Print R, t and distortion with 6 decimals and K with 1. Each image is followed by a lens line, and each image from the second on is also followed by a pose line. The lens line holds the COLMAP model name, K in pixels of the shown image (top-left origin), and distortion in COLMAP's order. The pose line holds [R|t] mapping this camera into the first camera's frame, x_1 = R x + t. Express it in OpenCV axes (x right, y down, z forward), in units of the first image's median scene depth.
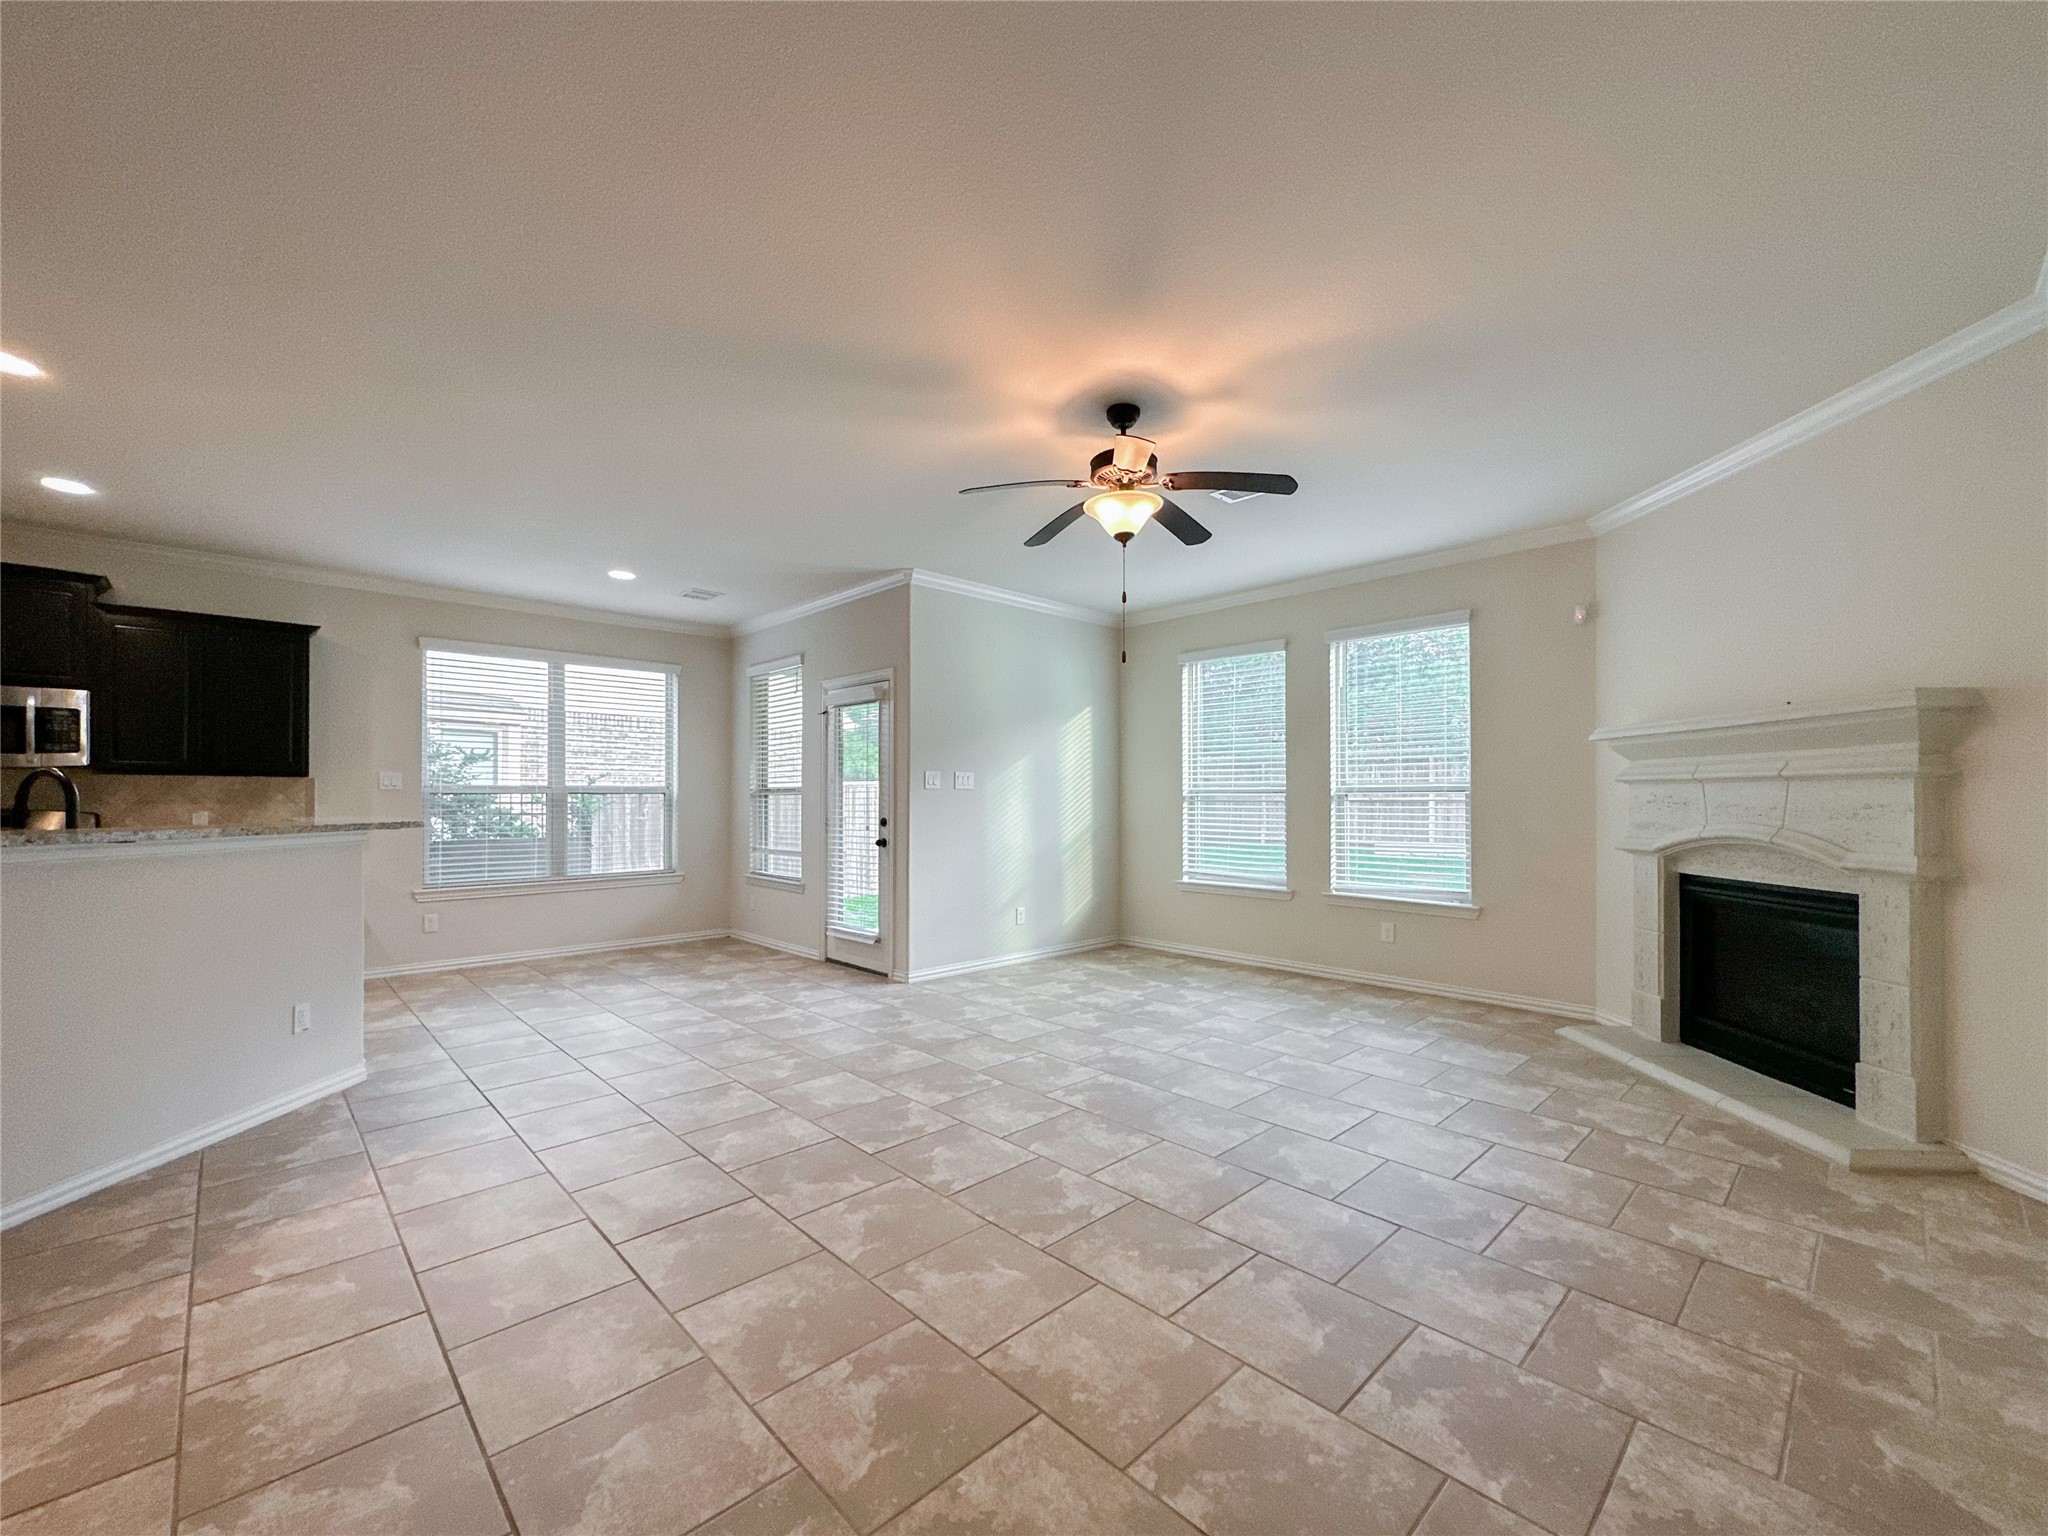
lens RADIAL K [[853.7, 0, 1026.9], [0, 853.7, 801.4], [0, 0, 1]] dist [-0.003086, -0.000418]
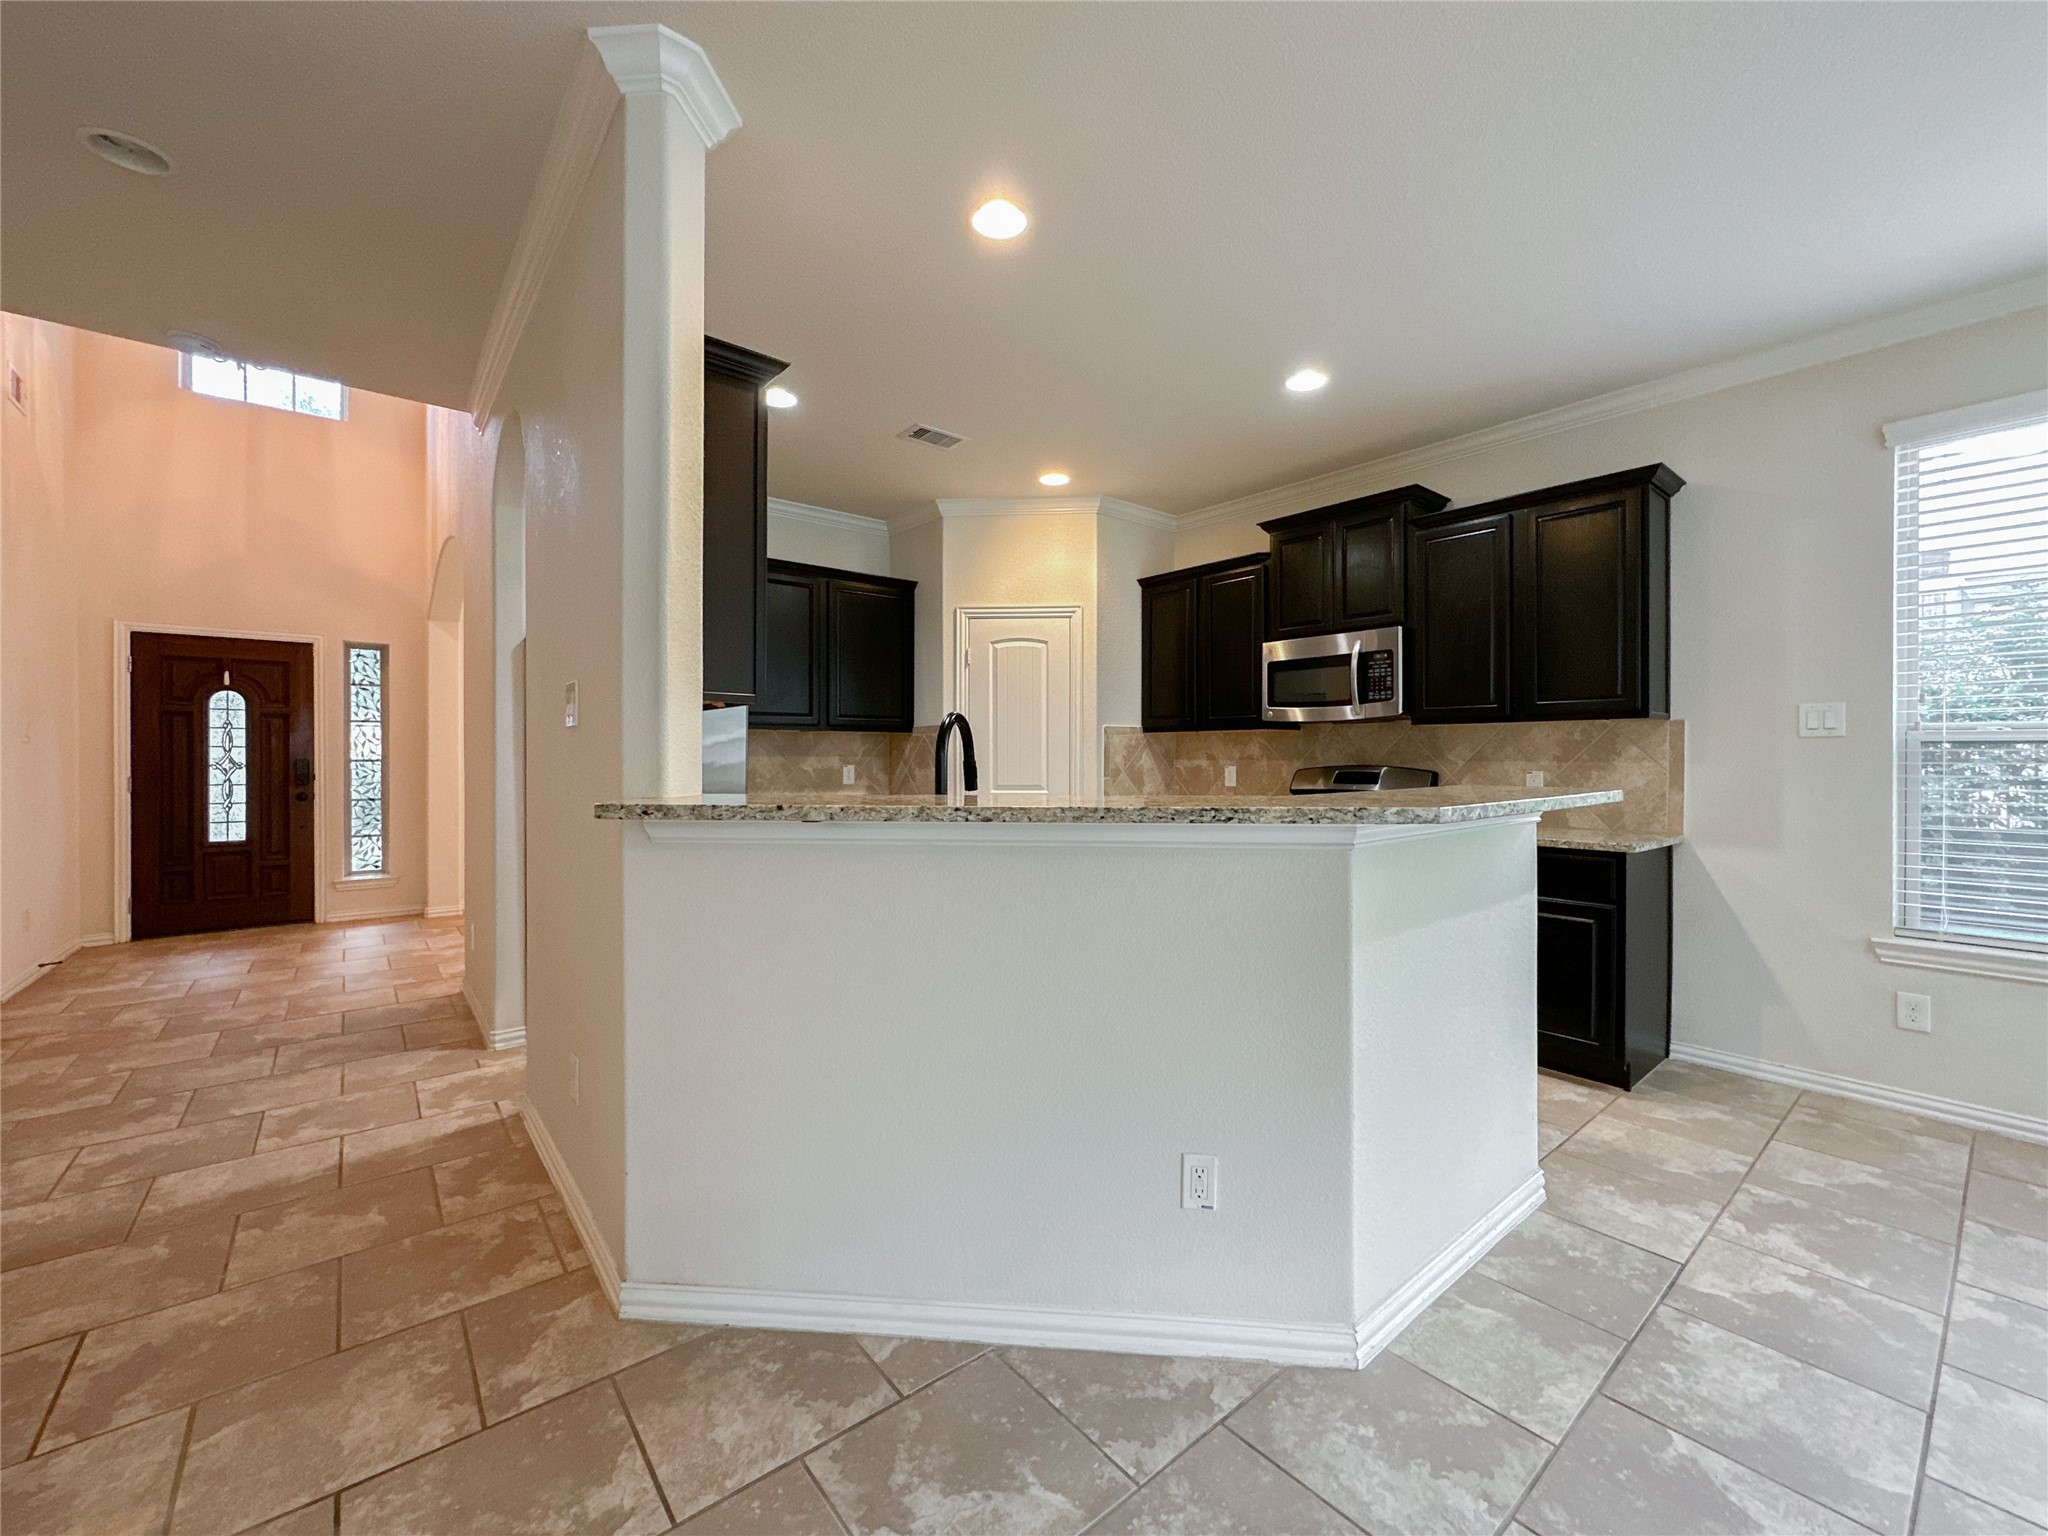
lens RADIAL K [[821.9, 0, 1033.4], [0, 821.9, 764.2], [0, 0, 1]] dist [-0.001497, -0.000074]
pose [[-0.068950, 0.010328, -0.997567, -0.307241], [-0.001784, 0.999944, 0.010476, -0.001637], [0.997618, 0.002502, -0.068928, 0.808242]]
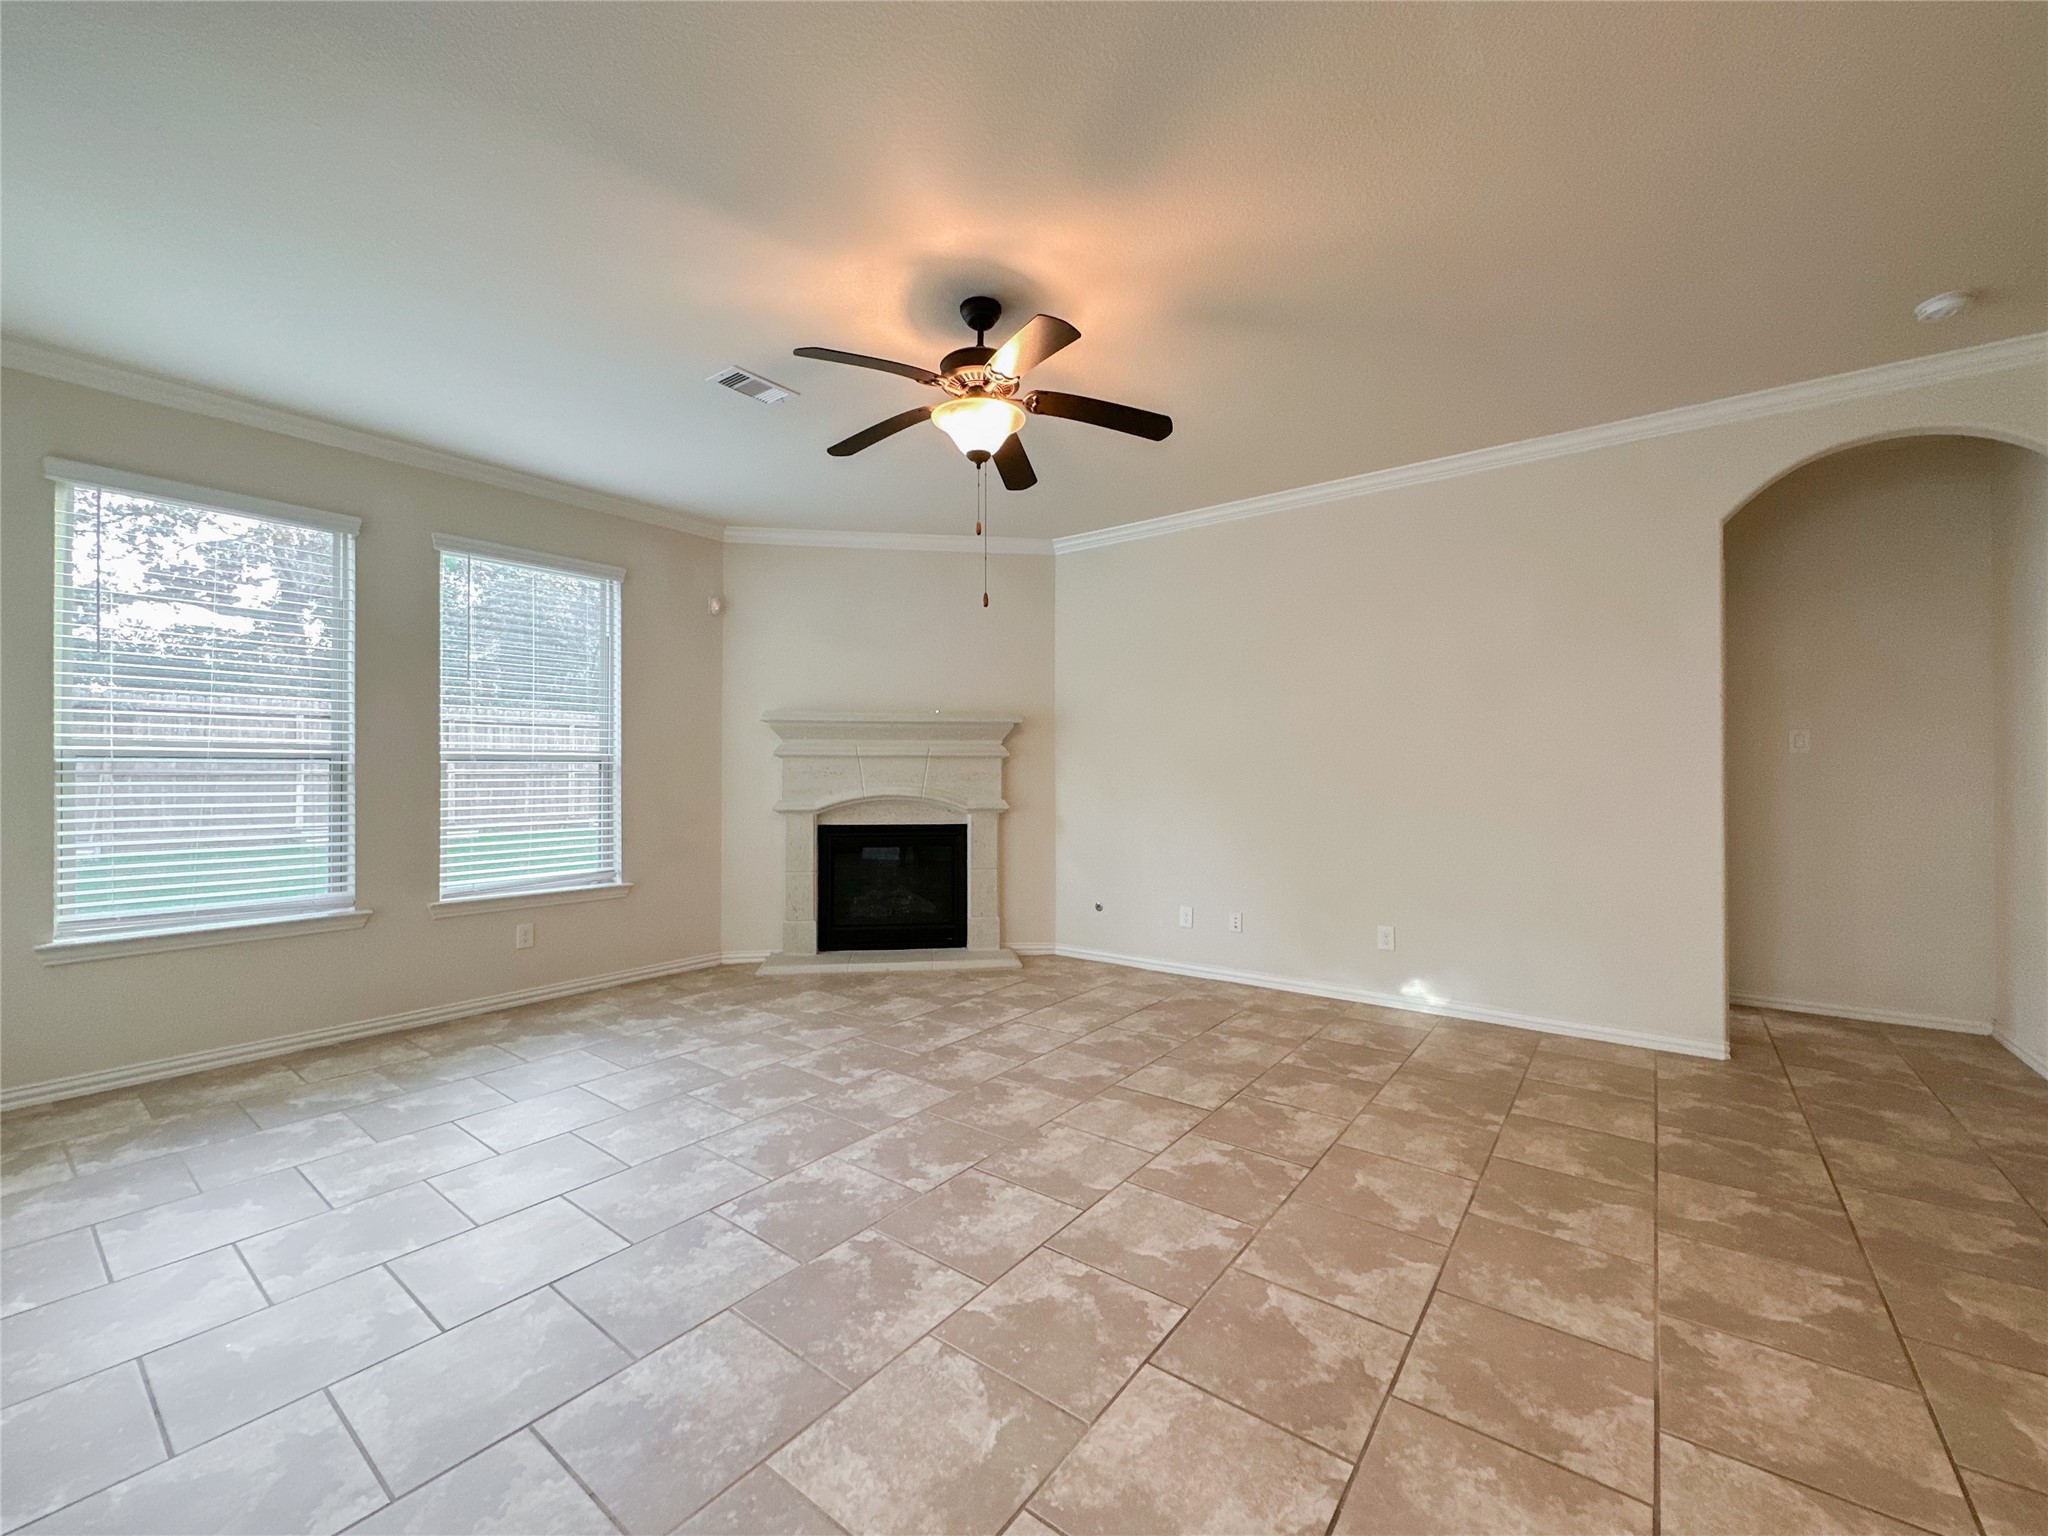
lens RADIAL K [[820.7, 0, 1036.8], [0, 820.7, 771.1], [0, 0, 1]] dist [-0.003095, -0.000052]
pose [[-0.169312, 0.001564, 0.985561, -0.585467], [0.003685, 0.999993, -0.000954, 0.001155], [-0.985556, 0.003470, -0.169316, 0.912506]]
